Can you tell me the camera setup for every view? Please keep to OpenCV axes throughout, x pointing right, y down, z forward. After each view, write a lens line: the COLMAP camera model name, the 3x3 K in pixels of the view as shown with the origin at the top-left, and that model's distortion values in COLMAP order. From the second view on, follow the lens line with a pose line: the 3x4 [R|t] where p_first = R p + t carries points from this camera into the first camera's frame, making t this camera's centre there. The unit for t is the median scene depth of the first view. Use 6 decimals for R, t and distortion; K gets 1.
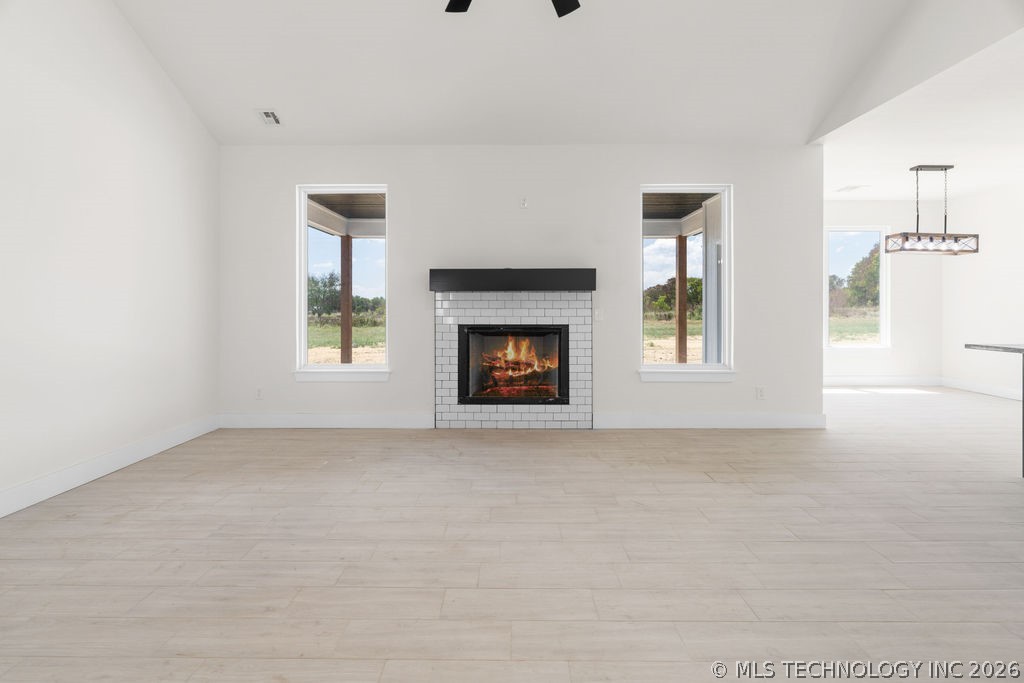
lens RADIAL K [[478.2, 0, 508.5], [0, 478.2, 306.8], [0, 0, 1]] dist [-0.004809, 0.000198]
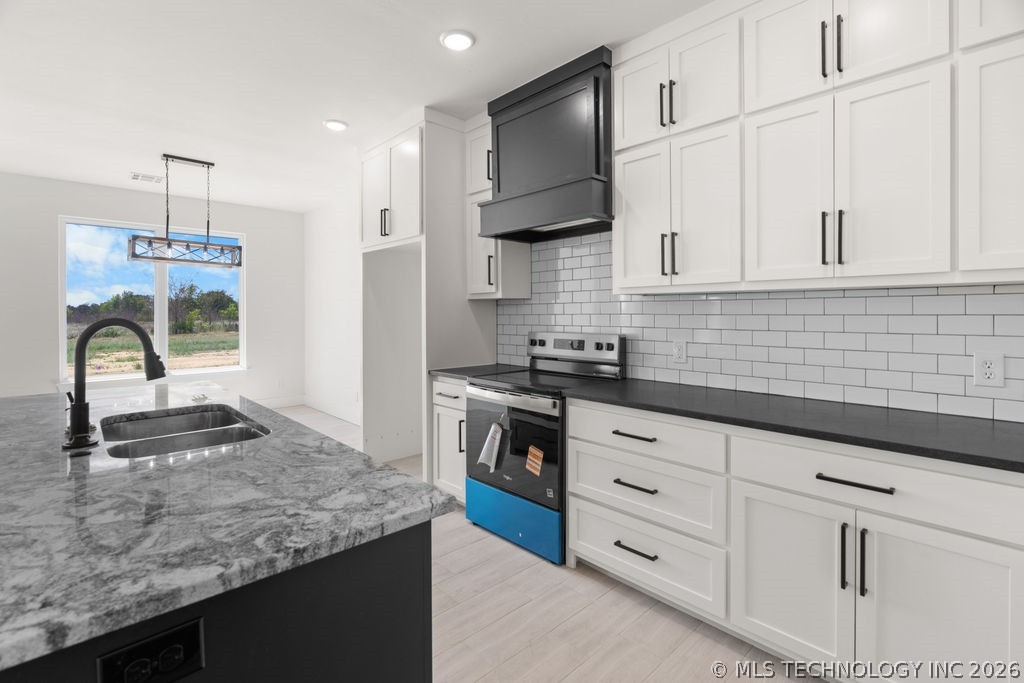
lens RADIAL K [[474.9, 0, 516.1], [0, 474.9, 315.7], [0, 0, 1]] dist [-0.007082, -0.000262]
pose [[0.723673, -0.002265, 0.690139, 0.833330], [0.000073, 0.999995, 0.003206, -0.027356], [-0.690143, -0.002270, 0.723670, 0.007563]]
